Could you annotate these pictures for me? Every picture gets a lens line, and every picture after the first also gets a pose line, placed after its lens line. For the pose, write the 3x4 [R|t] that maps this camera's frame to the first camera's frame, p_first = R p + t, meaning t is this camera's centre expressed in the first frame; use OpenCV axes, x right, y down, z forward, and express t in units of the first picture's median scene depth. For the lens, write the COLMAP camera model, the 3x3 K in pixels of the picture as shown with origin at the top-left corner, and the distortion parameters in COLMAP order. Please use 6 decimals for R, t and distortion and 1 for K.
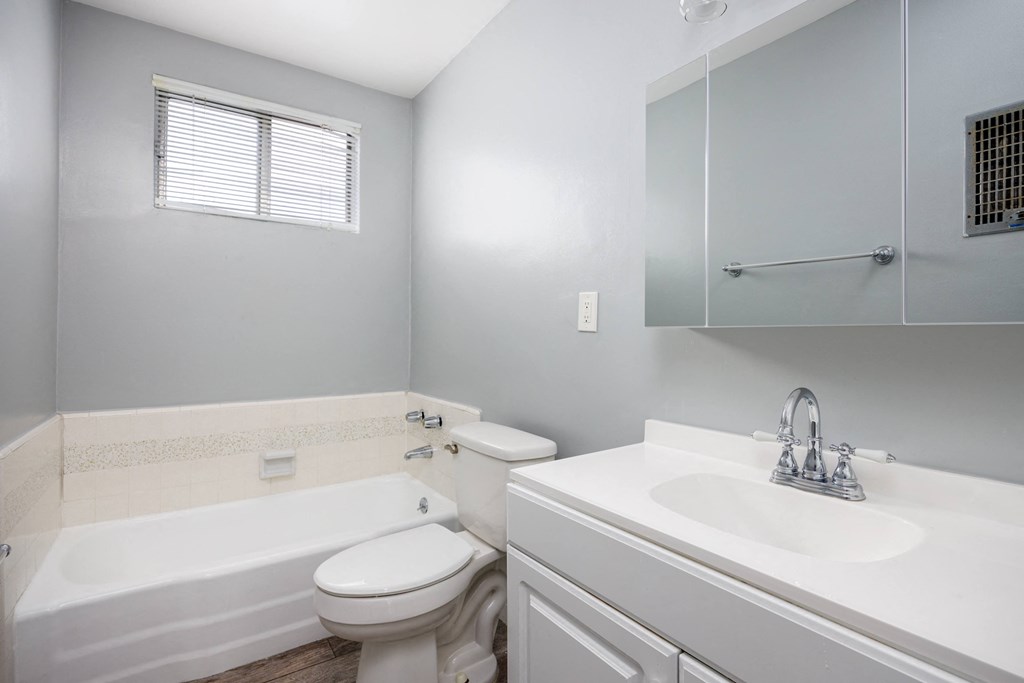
lens RADIAL K [[491.1, 0, 513.7], [0, 491.1, 336.3], [0, 0, 1]] dist [-0.001145, -0.000133]
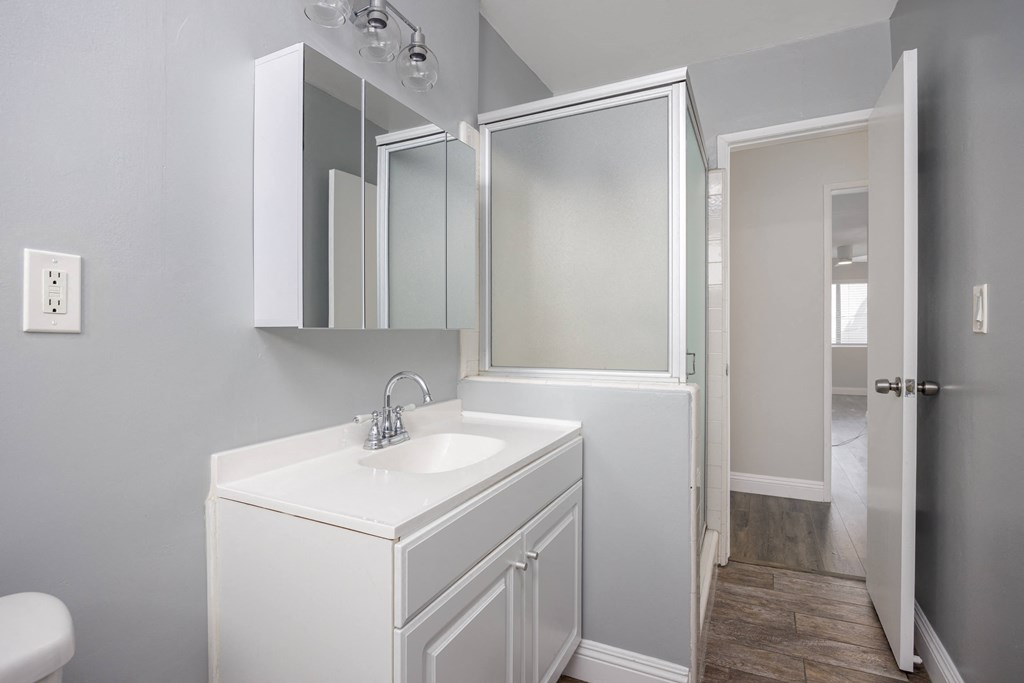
lens RADIAL K [[491.1, 0, 514.5], [0, 491.1, 335.9], [0, 0, 1]] dist [-0.001145, -0.000133]
pose [[-0.496638, 0.001595, 0.867956, -0.586935], [0.012990, 0.999900, 0.005595, -0.003576], [-0.867861, 0.014053, -0.496609, 0.997992]]
